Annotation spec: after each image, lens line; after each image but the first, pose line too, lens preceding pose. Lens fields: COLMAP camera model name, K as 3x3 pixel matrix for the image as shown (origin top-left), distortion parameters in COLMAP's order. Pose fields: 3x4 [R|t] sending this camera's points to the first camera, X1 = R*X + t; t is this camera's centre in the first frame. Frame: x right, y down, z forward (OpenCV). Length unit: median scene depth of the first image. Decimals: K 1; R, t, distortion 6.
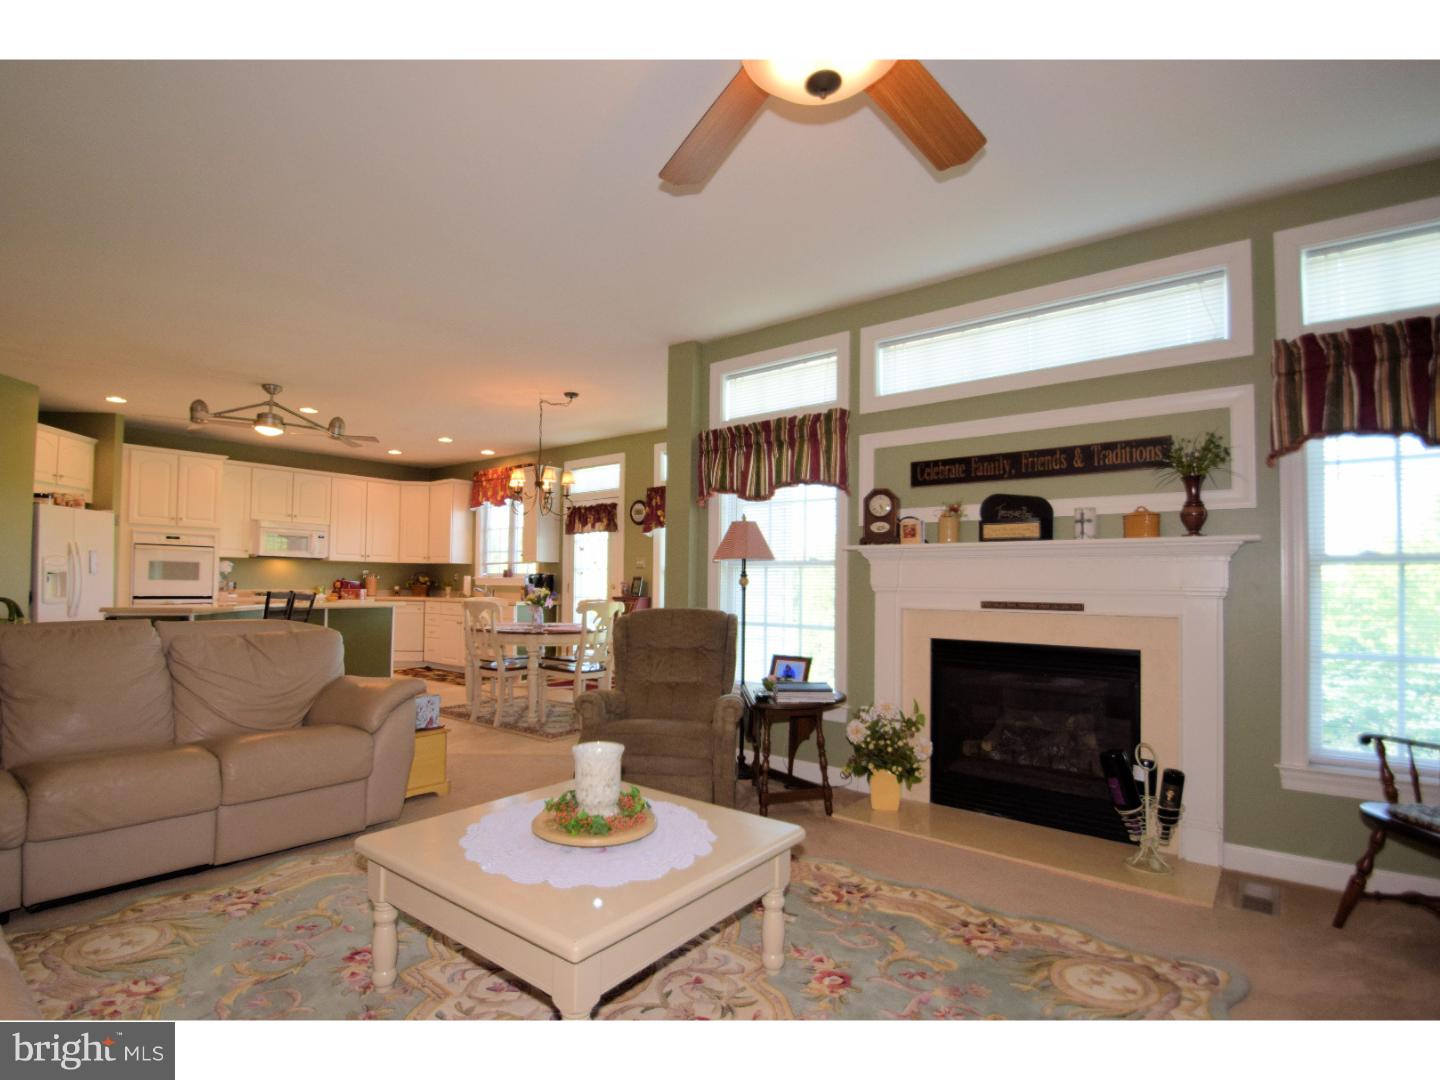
lens RADIAL K [[720.0, 0, 715.1], [0, 720.0, 555.8], [0, 0, 1]] dist [-0.008707, -0.000881]
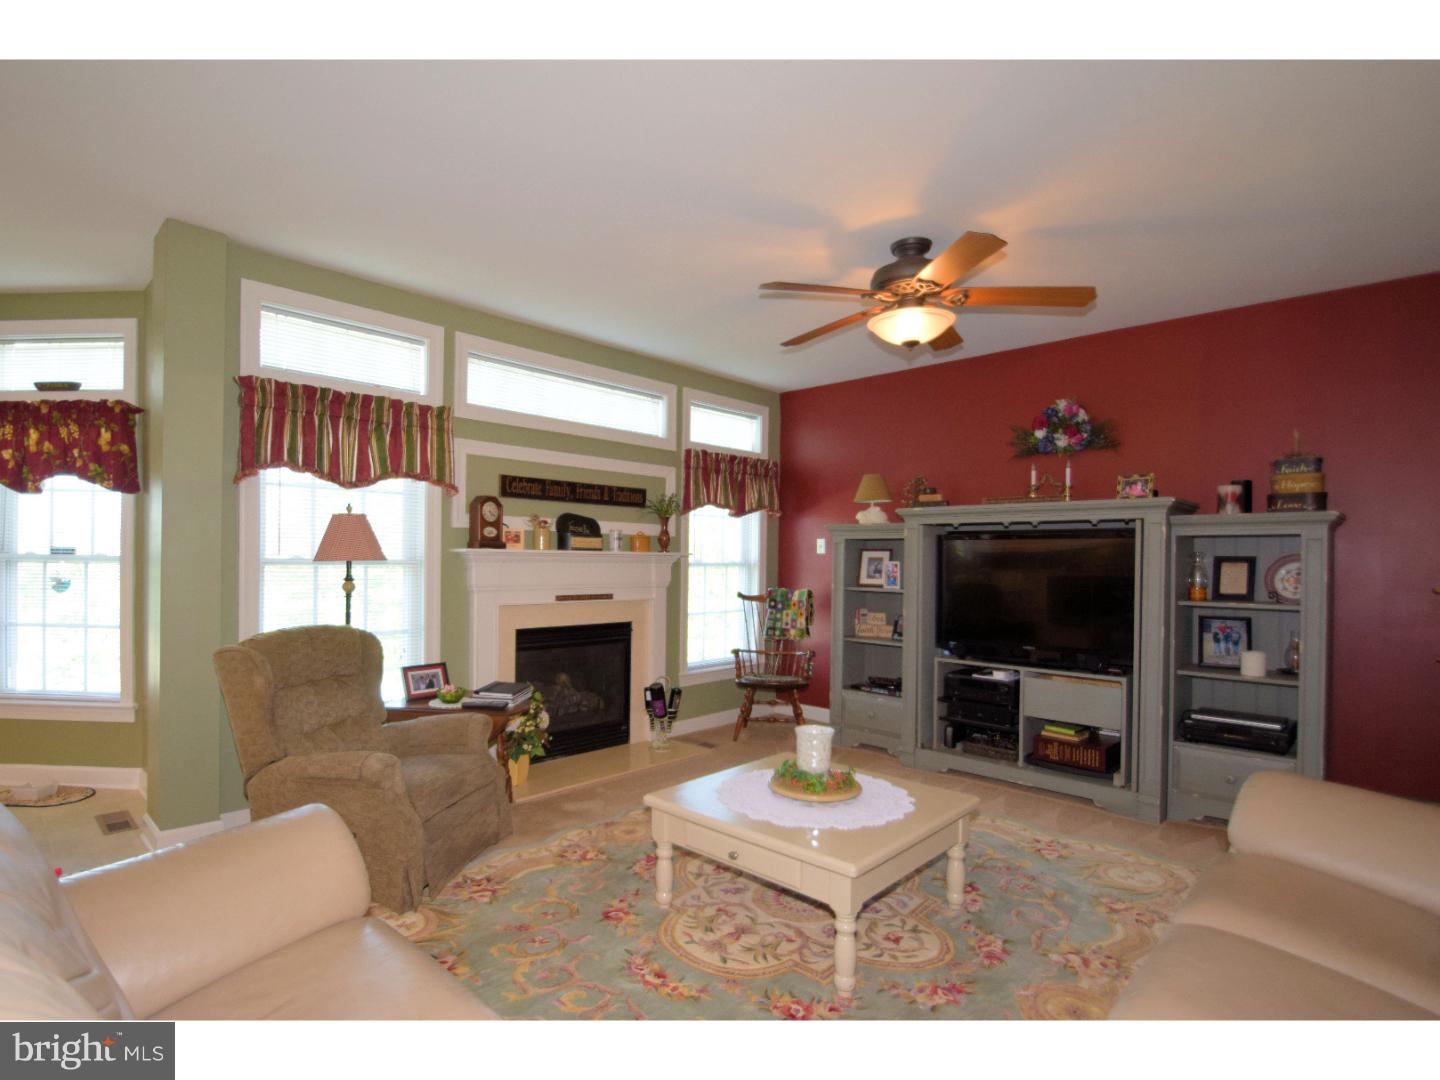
lens RADIAL K [[720.0, 0, 668.8], [0, 720.0, 554.3], [0, 0, 1]] dist [-0.008707, -0.000881]
pose [[0.126208, -0.005192, 0.991990, -0.742327], [-0.051271, 0.998616, 0.011749, -0.030089], [-0.990678, -0.052343, 0.125767, 0.548550]]
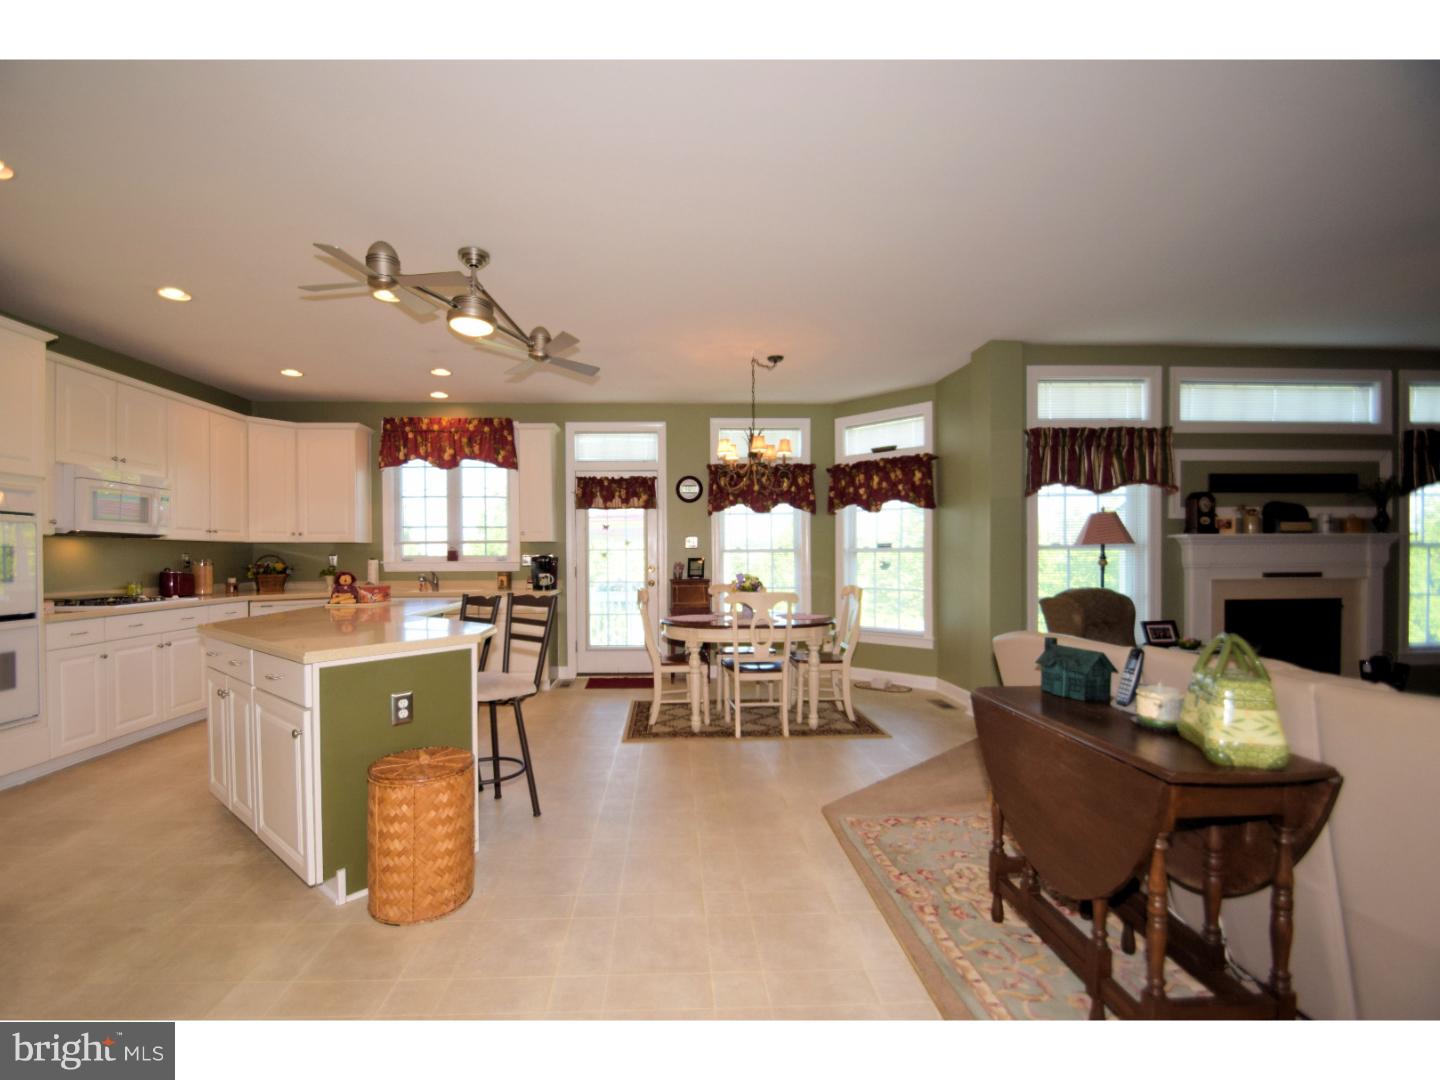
lens RADIAL K [[637.7, 0, 690.9], [0, 637.7, 562.2], [0, 0, 1]] dist [-0.009148, -0.002970]
pose [[0.757819, -0.023742, 0.652033, -1.180472], [-0.009510, 0.998830, 0.047423, -0.008245], [-0.652396, -0.042139, 0.756706, 0.666091]]
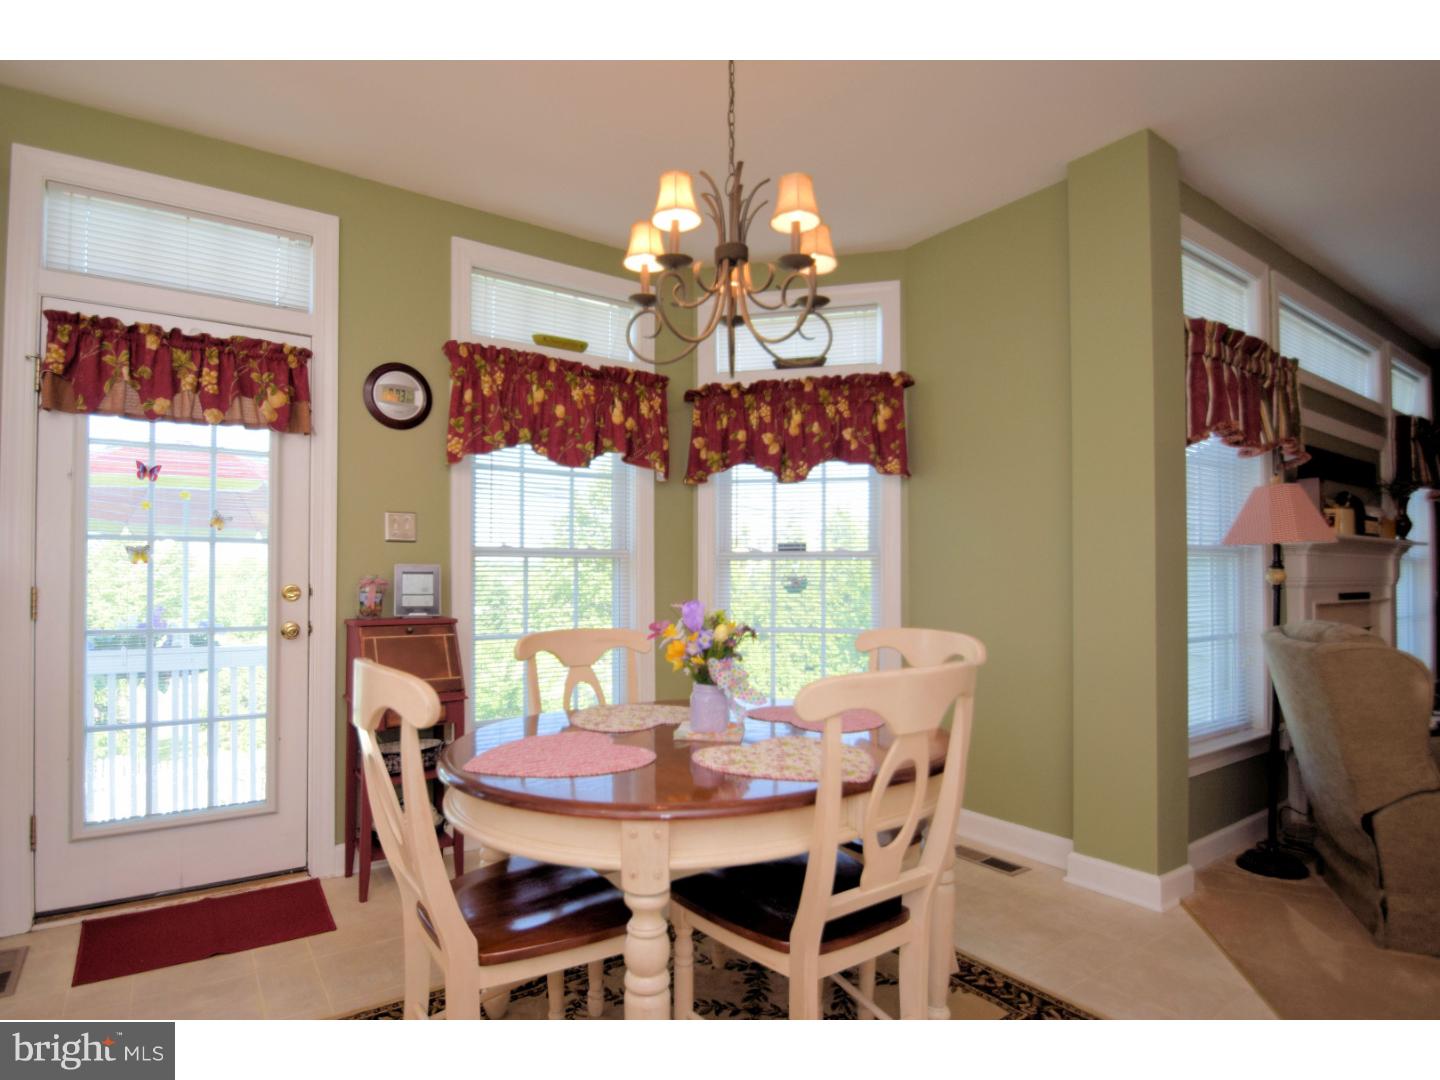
lens RADIAL K [[779.6, 0, 697.8], [0, 779.6, 559.7], [0, 0, 1]] dist [-0.001236, -0.003946]
pose [[0.294127, 0.011366, 0.955699, -0.822066], [-0.032285, 0.999477, -0.001950, 0.039883], [-0.955221, -0.030281, 0.294341, 1.321291]]
